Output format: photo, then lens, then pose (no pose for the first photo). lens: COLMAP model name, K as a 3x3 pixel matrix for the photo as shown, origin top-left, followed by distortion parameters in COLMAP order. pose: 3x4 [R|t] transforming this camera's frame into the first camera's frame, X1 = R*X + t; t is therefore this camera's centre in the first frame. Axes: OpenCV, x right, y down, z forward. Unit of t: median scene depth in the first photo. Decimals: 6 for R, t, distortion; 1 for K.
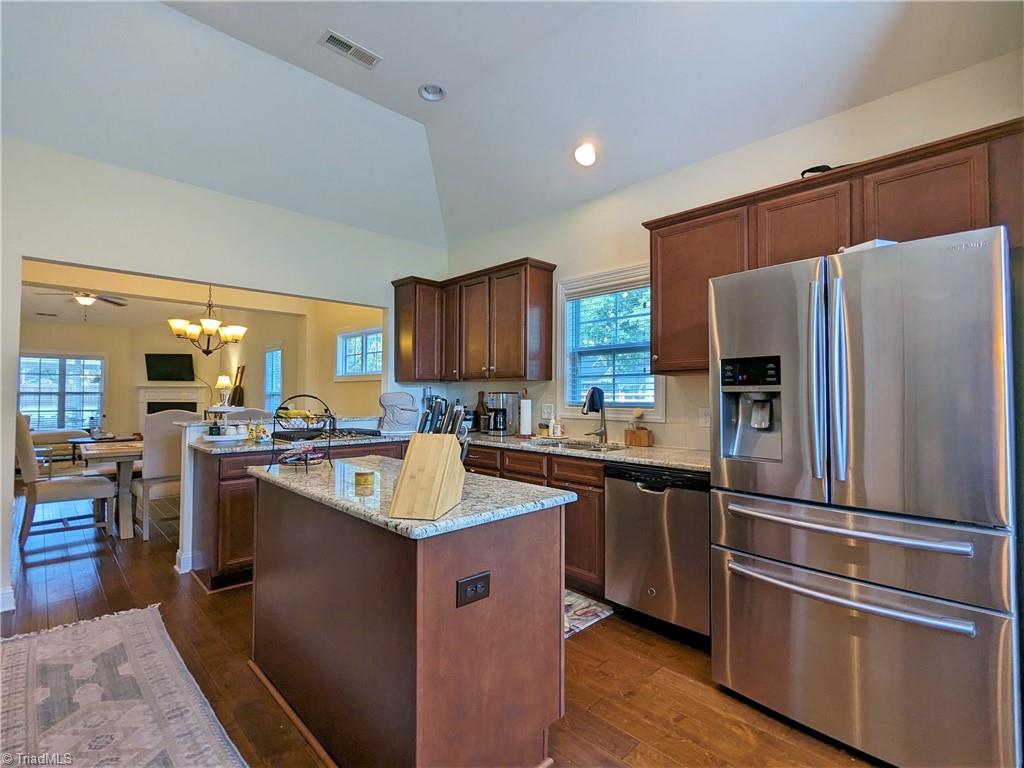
lens RADIAL K [[483.6, 0, 510.9], [0, 483.6, 383.6], [0, 0, 1]] dist [-0.000182, 0.002329]
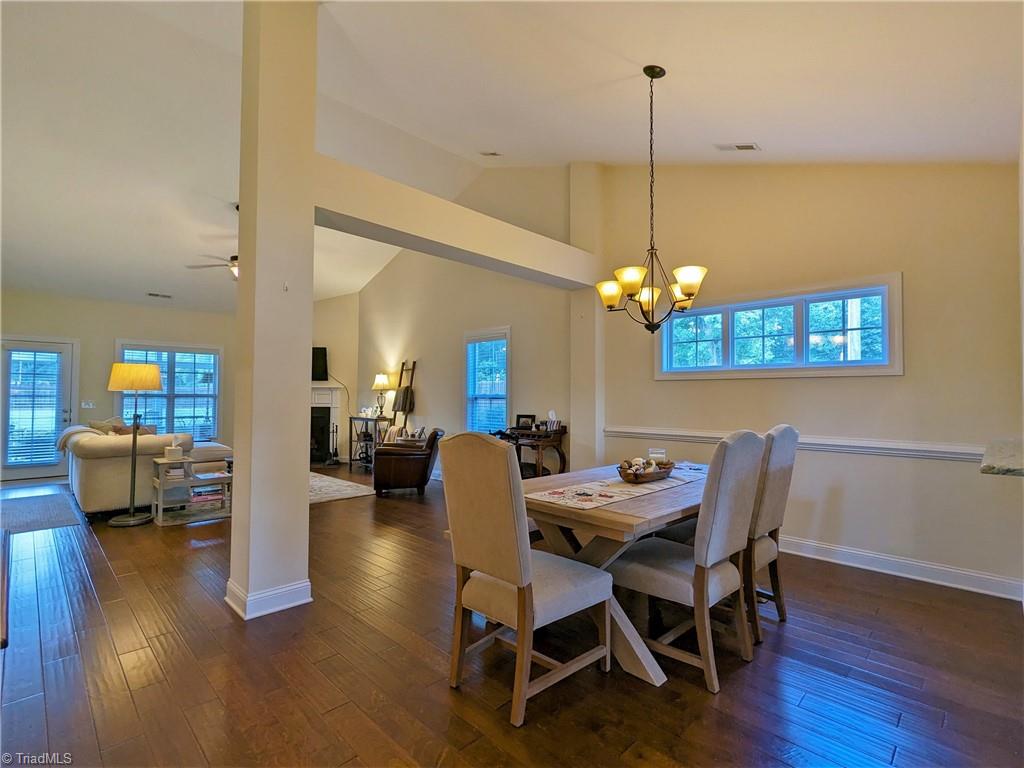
lens RADIAL K [[483.6, 0, 513.8], [0, 483.6, 387.9], [0, 0, 1]] dist [-0.000182, 0.002329]
pose [[0.999826, -0.001900, 0.018543, -1.007578], [0.001807, 0.999986, 0.005030, 0.009217], [-0.018553, -0.004996, 0.999815, 0.522057]]
